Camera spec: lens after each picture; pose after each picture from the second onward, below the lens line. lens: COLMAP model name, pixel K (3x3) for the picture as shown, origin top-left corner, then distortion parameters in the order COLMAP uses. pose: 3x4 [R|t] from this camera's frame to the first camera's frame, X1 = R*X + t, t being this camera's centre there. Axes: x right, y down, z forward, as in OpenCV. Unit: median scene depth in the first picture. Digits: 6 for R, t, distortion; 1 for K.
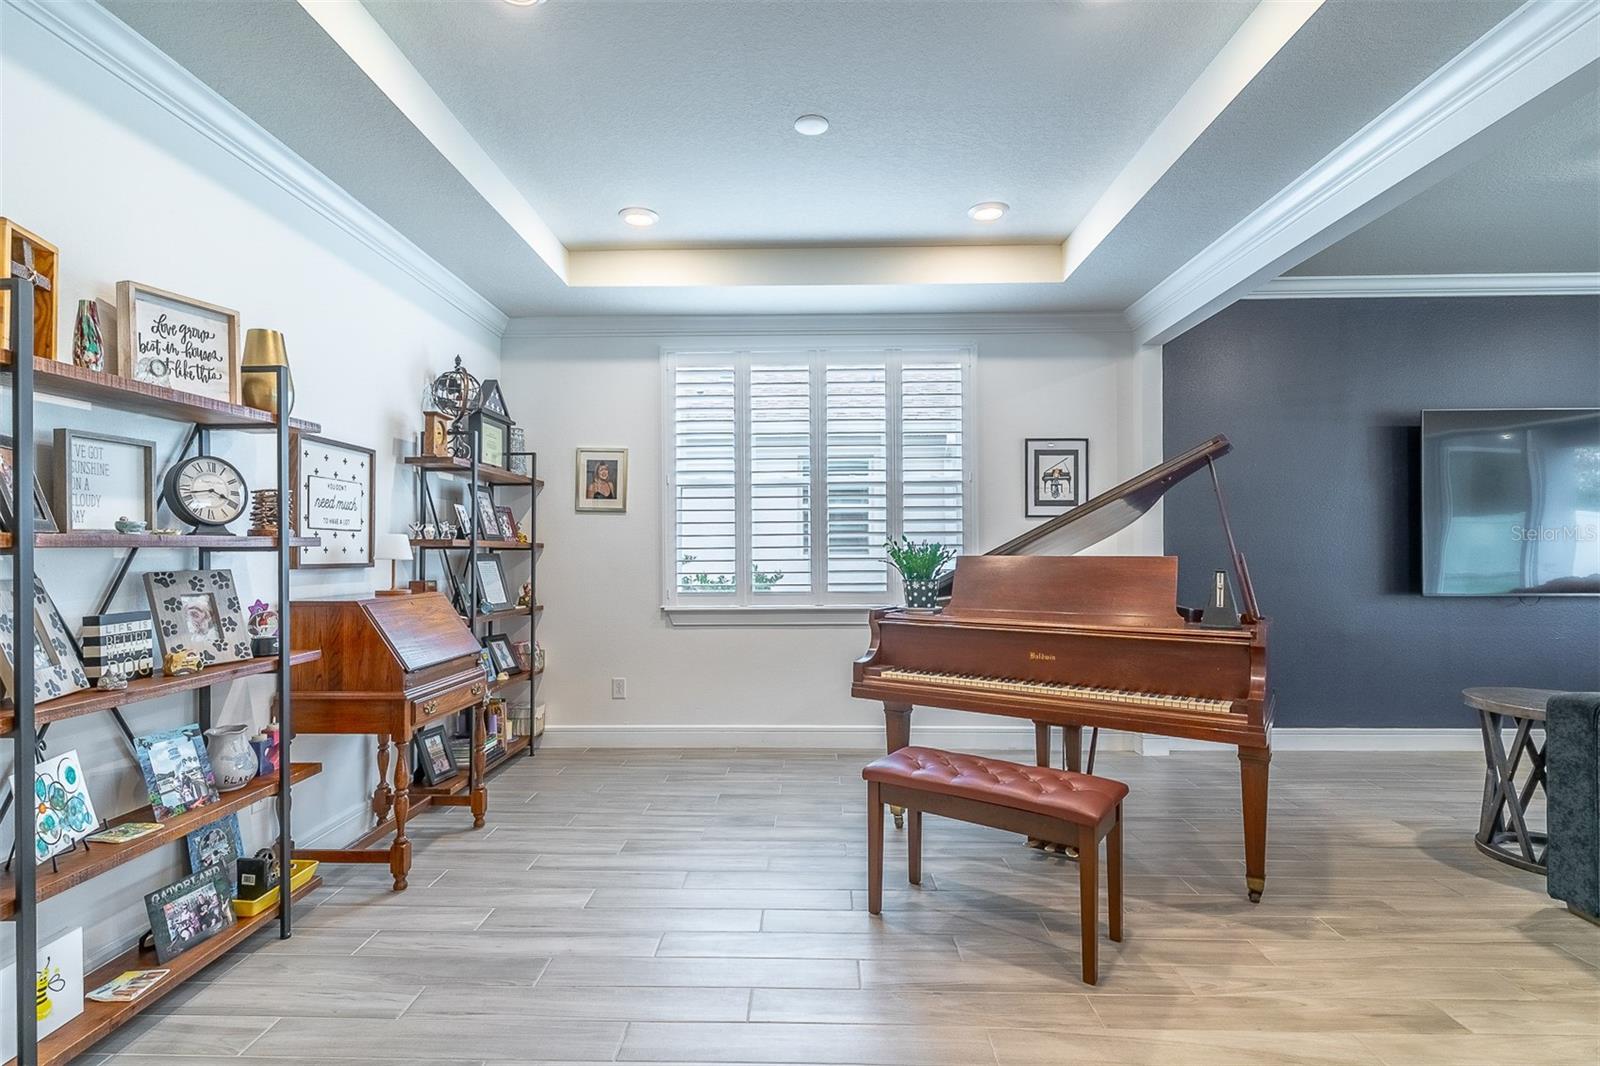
lens RADIAL K [[768.2, 0, 792.6], [0, 768.2, 539.3], [0, 0, 1]] dist [0.003033, -0.003489]
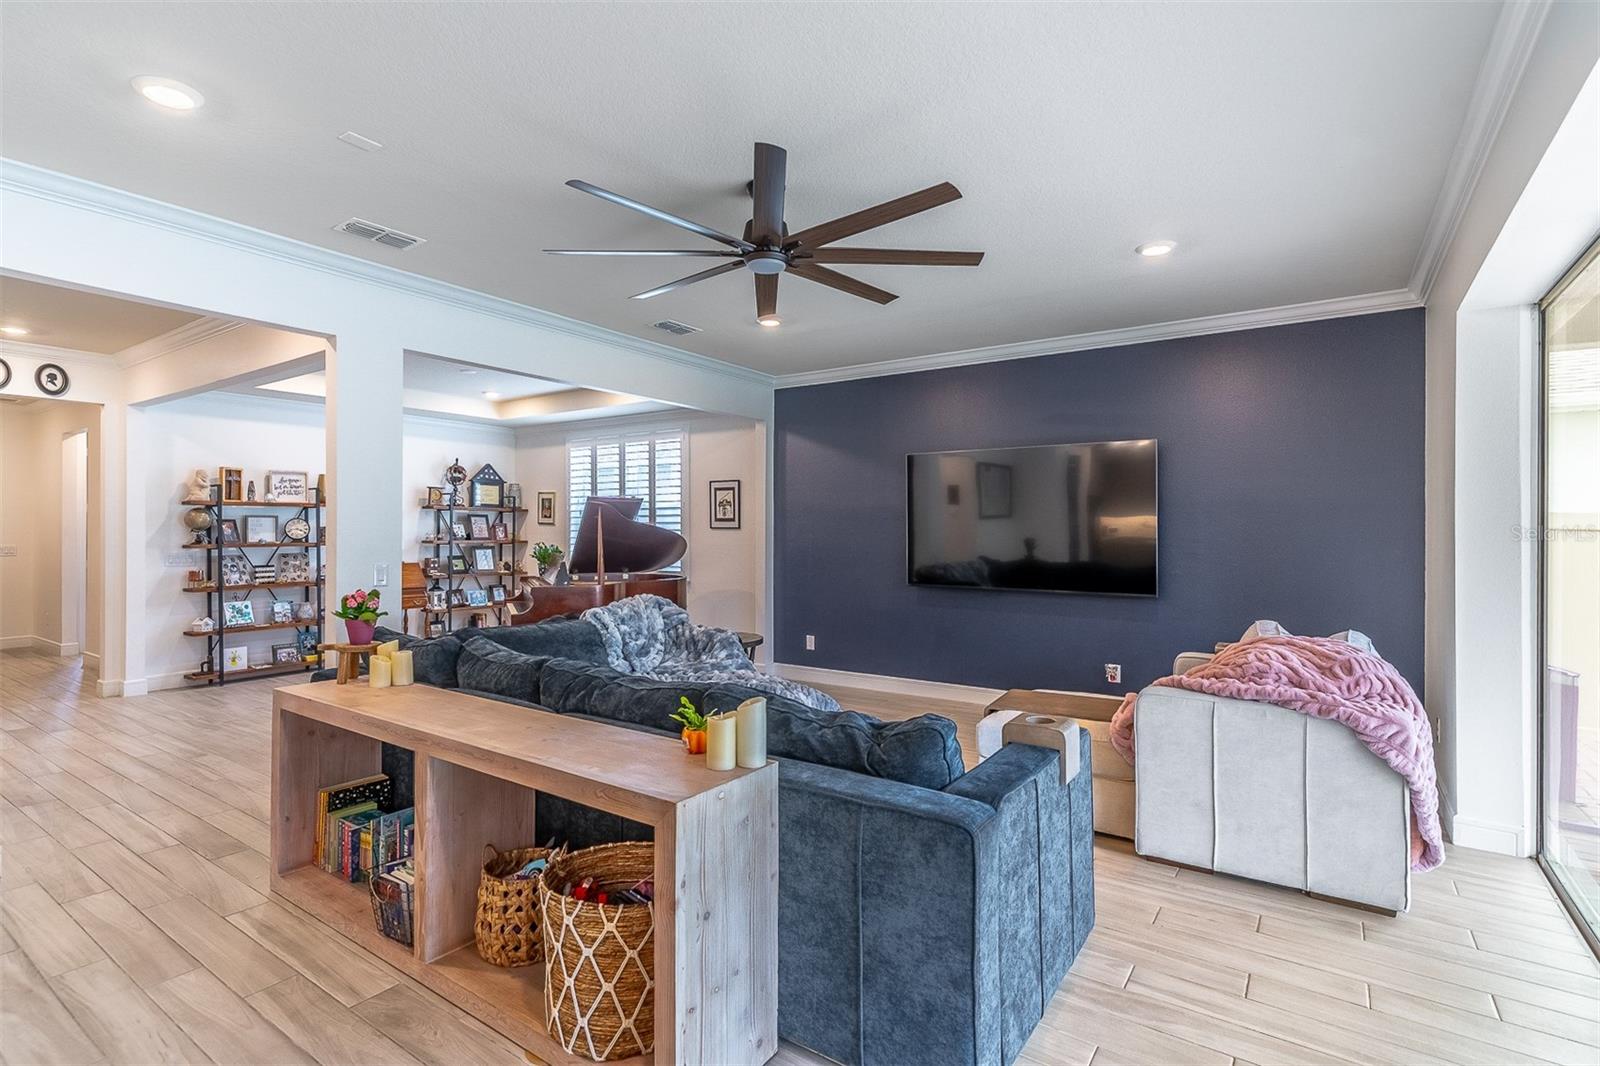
lens RADIAL K [[768.2, 0, 807.9], [0, 768.2, 535.0], [0, 0, 1]] dist [0.003033, -0.003489]
pose [[0.844093, 0.007110, -0.536150, 1.514256], [0.002738, 0.999842, 0.017570, -0.047598], [0.536190, -0.016299, 0.843940, -0.316830]]
